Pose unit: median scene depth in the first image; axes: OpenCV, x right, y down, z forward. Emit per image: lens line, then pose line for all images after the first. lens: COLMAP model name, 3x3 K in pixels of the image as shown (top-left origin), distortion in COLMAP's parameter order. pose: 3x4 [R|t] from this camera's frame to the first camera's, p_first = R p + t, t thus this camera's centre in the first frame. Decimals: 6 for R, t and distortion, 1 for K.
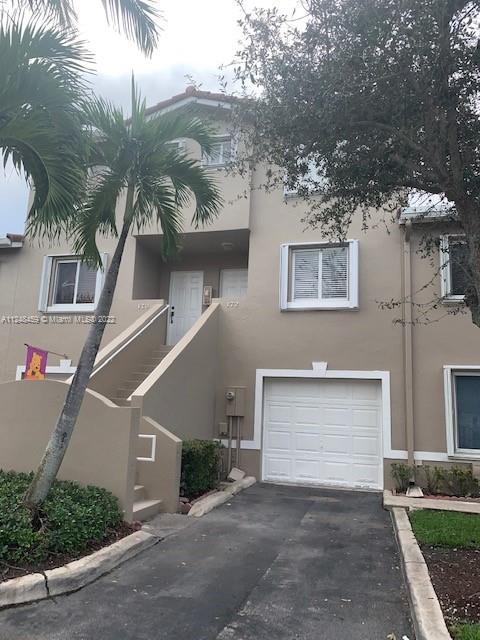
lens RADIAL K [[495.5, 0, 240.4], [0, 495.5, 322.0], [0, 0, 1]] dist [-0.001905, -0.016082]
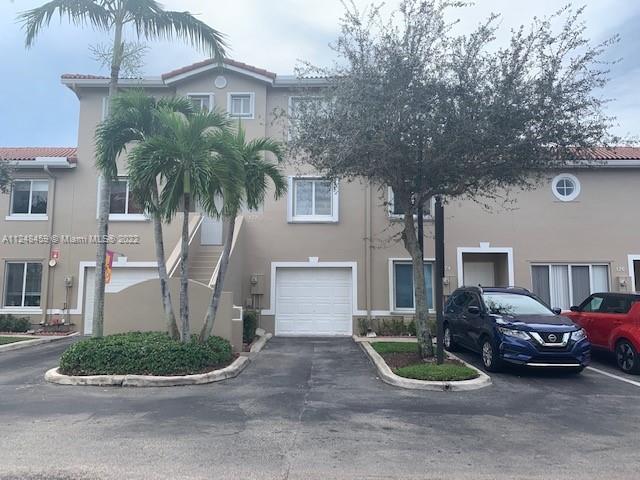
lens RADIAL K [[495.5, 0, 318.7], [0, 495.5, 234.3], [0, 0, 1]] dist [-0.001905, -0.016082]
pose [[0.966363, -0.009431, 0.257010, -0.231437], [-0.010426, 0.997069, 0.075791, -0.111207], [-0.256972, -0.075922, 0.963432, -0.506083]]
